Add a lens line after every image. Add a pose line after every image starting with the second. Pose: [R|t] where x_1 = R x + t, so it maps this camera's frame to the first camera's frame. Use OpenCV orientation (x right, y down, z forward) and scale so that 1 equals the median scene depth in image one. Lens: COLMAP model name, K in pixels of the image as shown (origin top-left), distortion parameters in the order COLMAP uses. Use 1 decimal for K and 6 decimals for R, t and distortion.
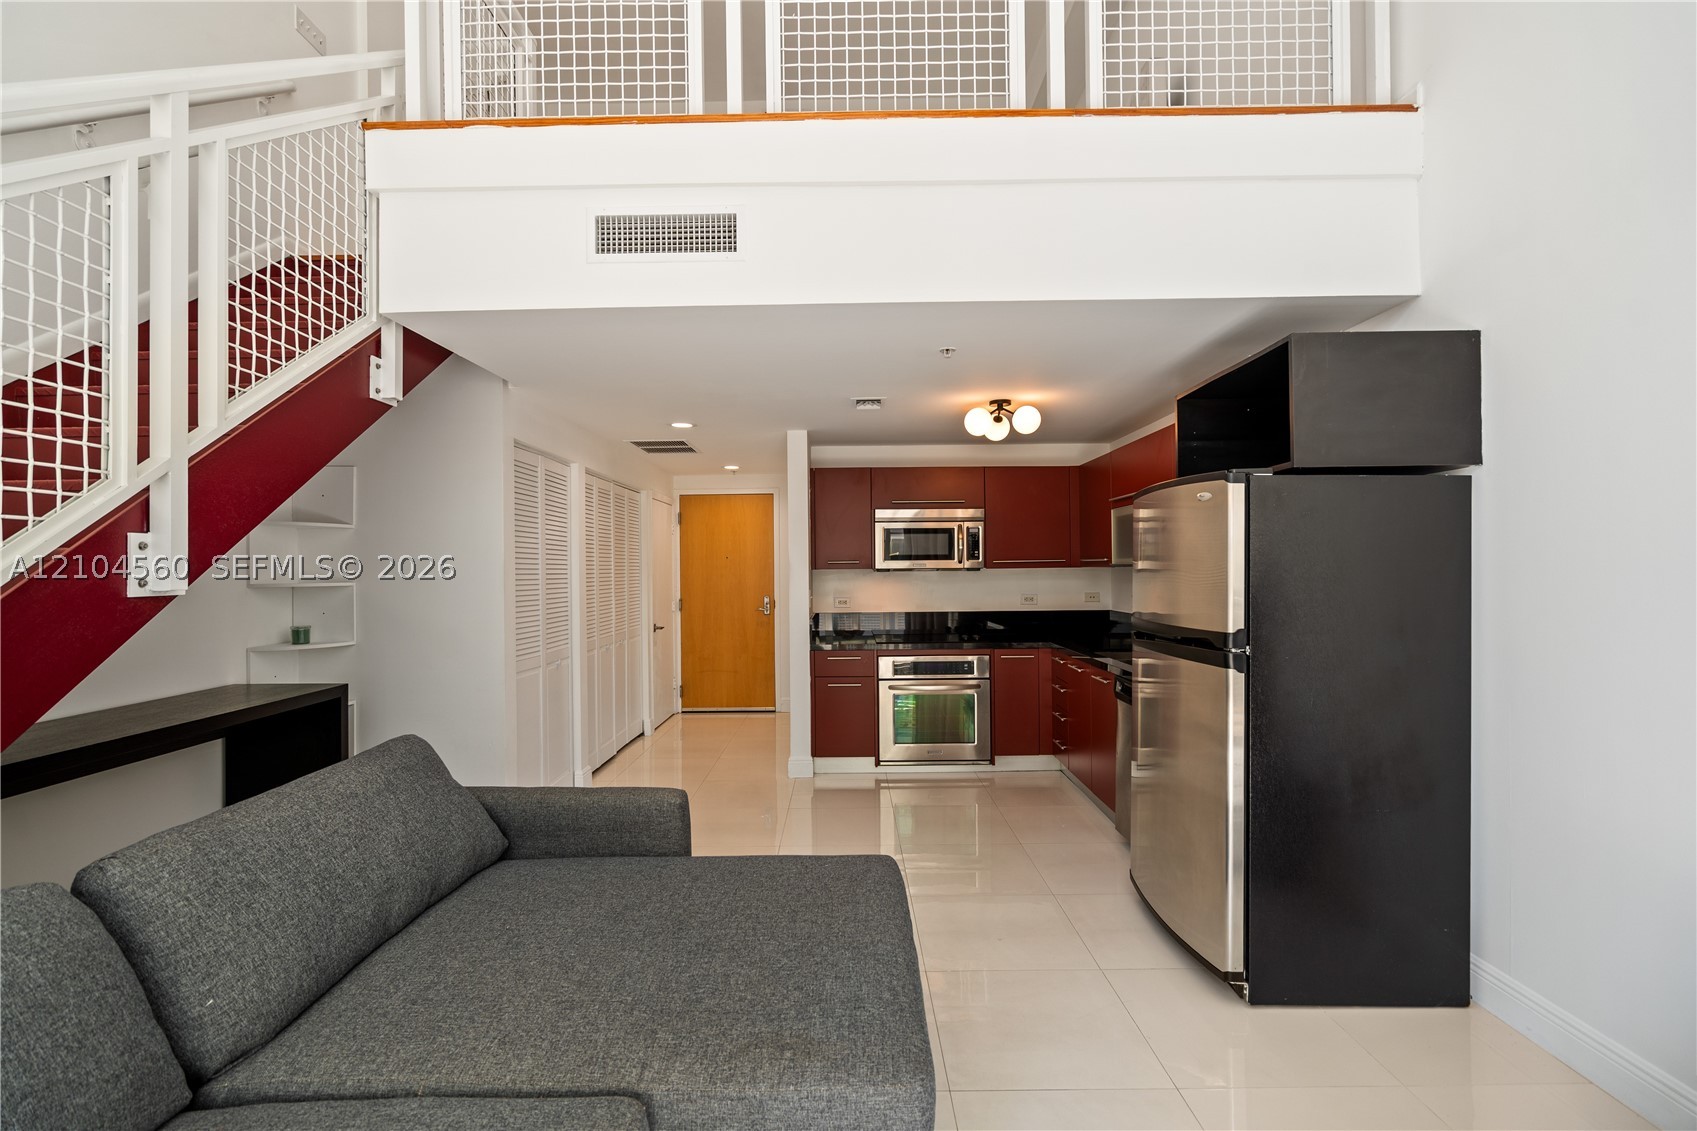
lens RADIAL K [[771.8, 0, 847.6], [0, 771.8, 571.5], [0, 0, 1]] dist [-0.007515, 0.002731]
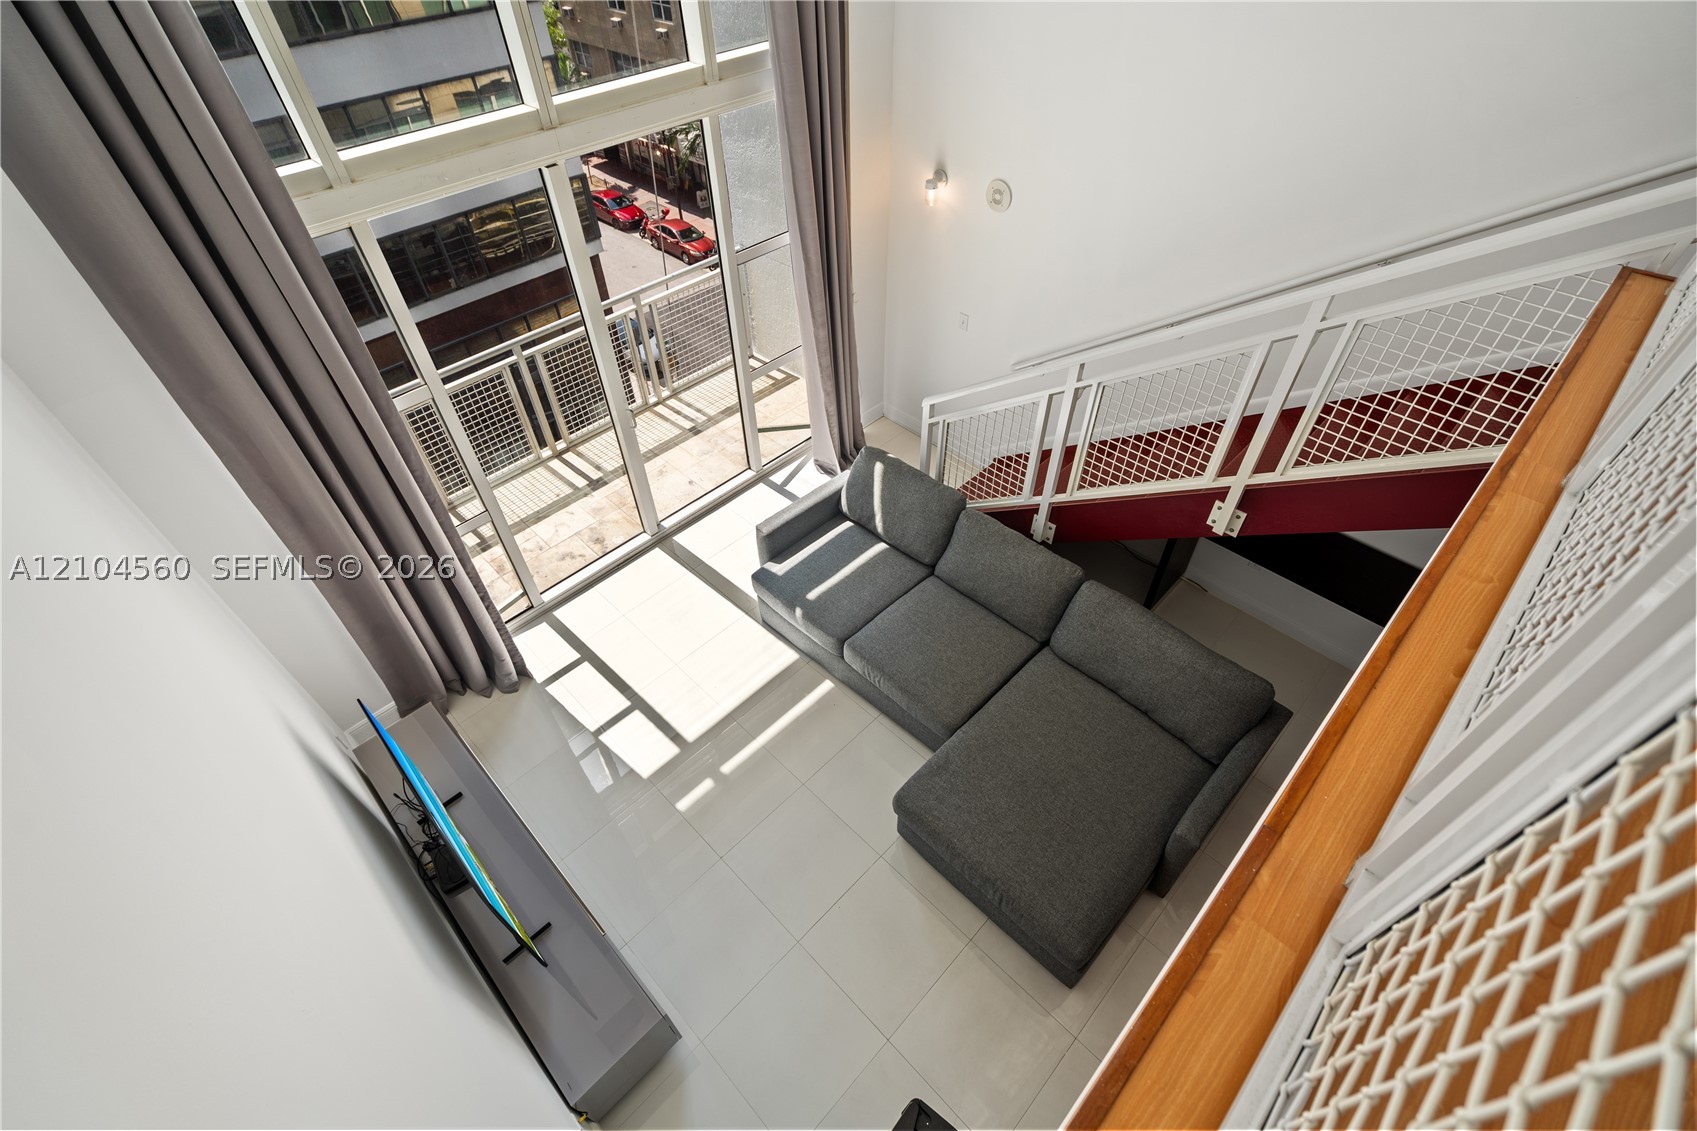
lens RADIAL K [[771.8, 0, 852.4], [0, 771.8, 556.5], [0, 0, 1]] dist [-0.007515, 0.002731]
pose [[-0.714946, 0.513376, -0.474655, 0.810732], [0.029414, 0.700358, 0.713185, -1.500144], [0.698561, 0.495927, -0.515819, 1.544824]]
